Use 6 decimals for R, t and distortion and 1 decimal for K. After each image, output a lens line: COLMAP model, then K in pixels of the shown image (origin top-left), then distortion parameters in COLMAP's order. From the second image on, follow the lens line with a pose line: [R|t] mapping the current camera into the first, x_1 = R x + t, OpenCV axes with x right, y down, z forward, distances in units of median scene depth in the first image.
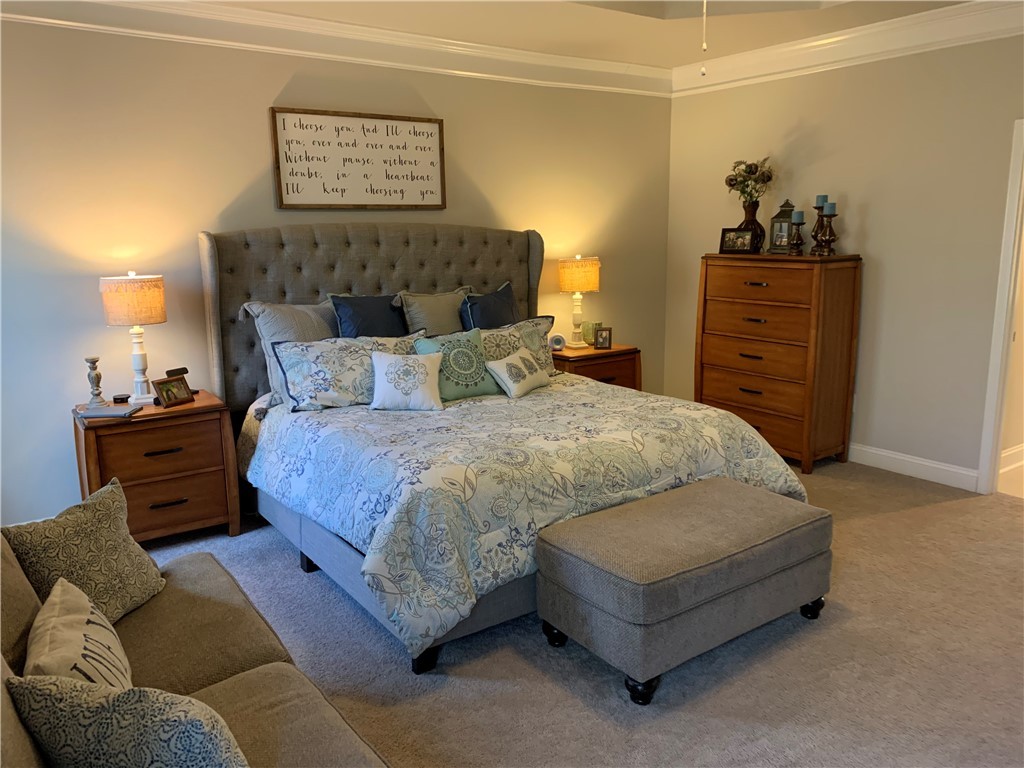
lens RADIAL K [[794.3, 0, 508.6], [0, 794.3, 382.6], [0, 0, 1]] dist [0.036349, -0.033738]
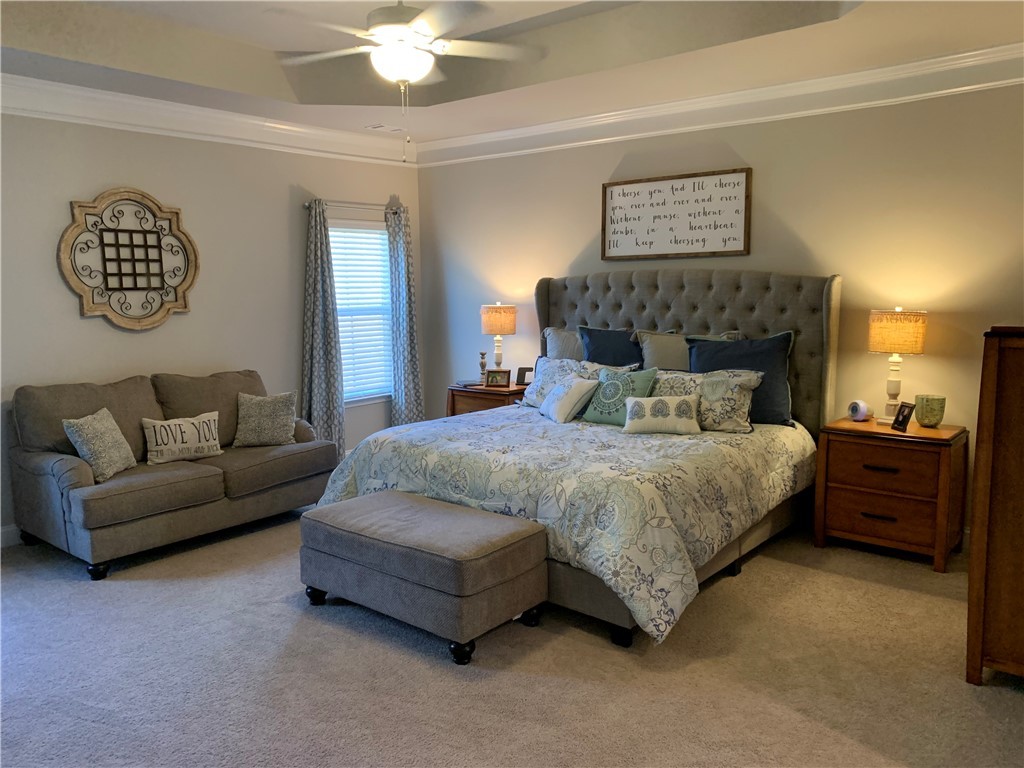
lens RADIAL K [[794.3, 0, 507.5], [0, 794.3, 385.0], [0, 0, 1]] dist [0.036349, -0.033738]
pose [[0.246326, 0.137915, -0.959324, 0.914715], [-0.175402, 0.979822, 0.095824, -0.109228], [0.953183, 0.144663, 0.265546, 0.510592]]
